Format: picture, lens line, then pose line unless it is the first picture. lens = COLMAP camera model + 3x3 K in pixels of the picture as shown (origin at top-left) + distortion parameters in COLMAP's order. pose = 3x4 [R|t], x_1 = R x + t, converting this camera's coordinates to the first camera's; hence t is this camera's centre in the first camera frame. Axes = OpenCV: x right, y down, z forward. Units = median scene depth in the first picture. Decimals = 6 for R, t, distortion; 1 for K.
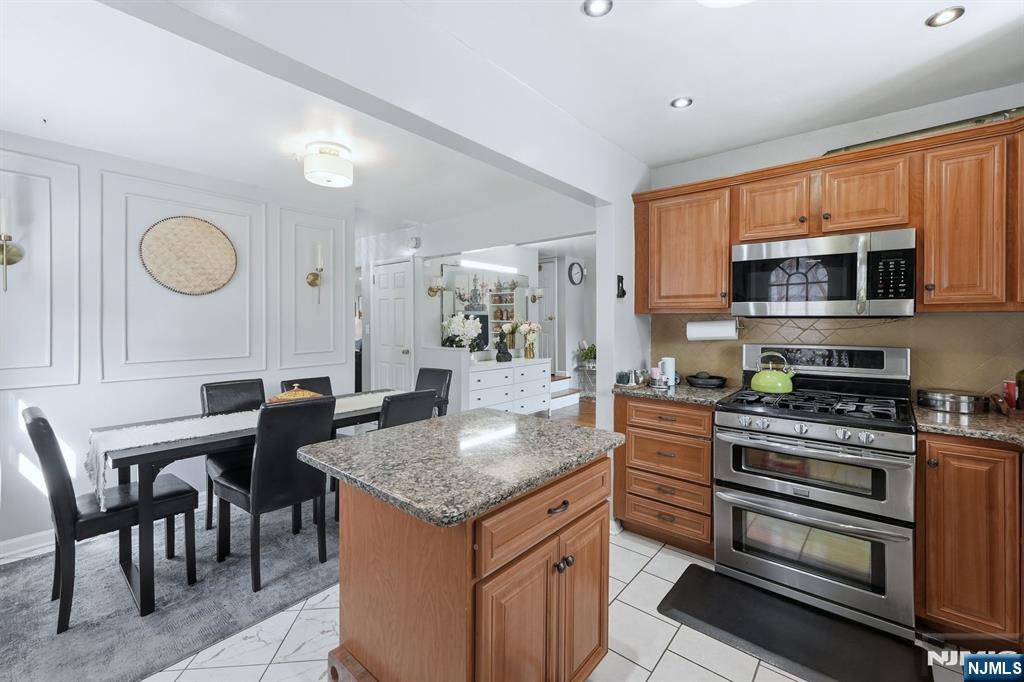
lens RADIAL K [[431.3, 0, 514.3], [0, 431.3, 321.2], [0, 0, 1]] dist [0.002195, -0.000481]
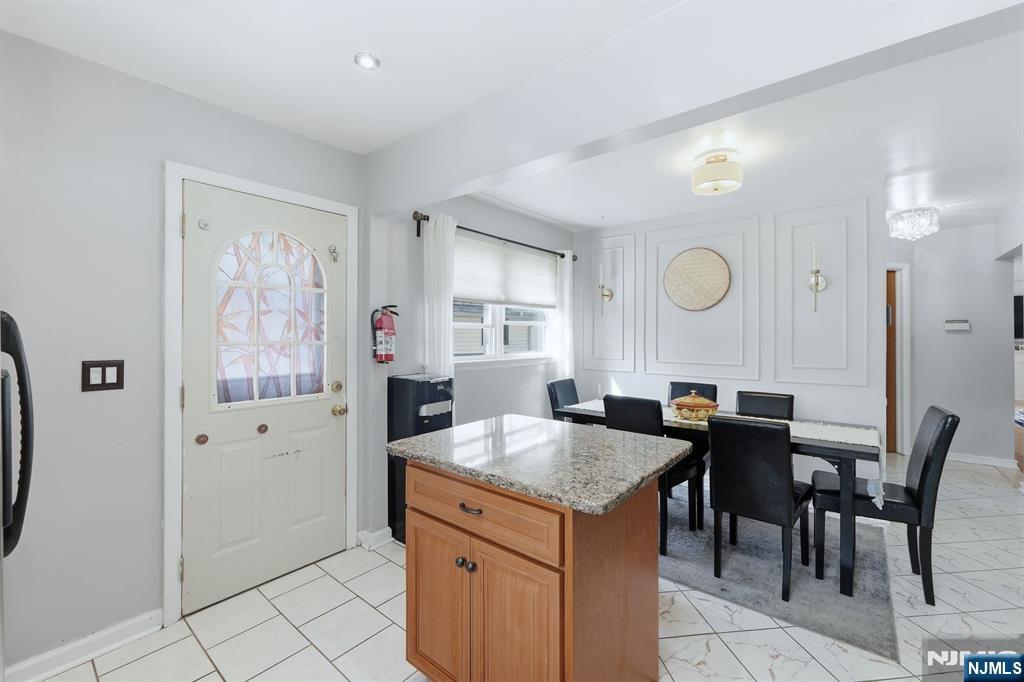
lens RADIAL K [[431.3, 0, 511.3], [0, 431.3, 336.4], [0, 0, 1]] dist [0.002195, -0.000481]
pose [[-0.003179, 0.003832, -0.999988, 0.635883], [-0.000086, 0.999993, 0.003833, 0.008231], [0.999995, 0.000098, -0.003179, 0.618673]]
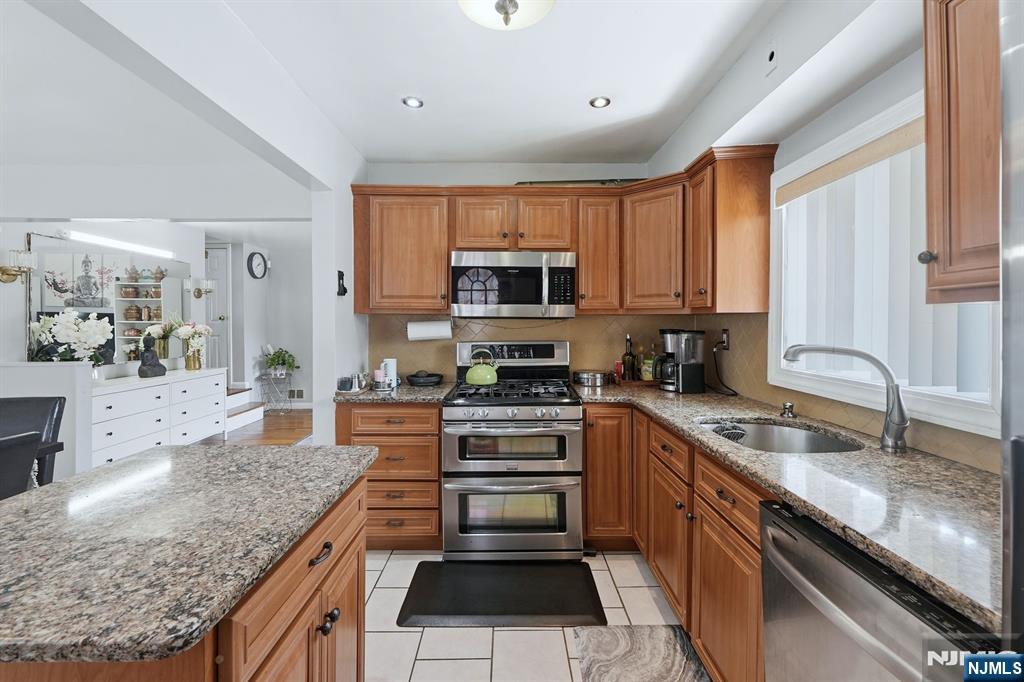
lens RADIAL K [[431.3, 0, 513.8], [0, 431.3, 320.9], [0, 0, 1]] dist [0.002195, -0.000481]
pose [[0.757400, -0.000087, 0.652951, -0.083931], [0.001311, 0.999998, -0.001387, 0.000190], [-0.652950, 0.001907, 0.757399, 0.090335]]
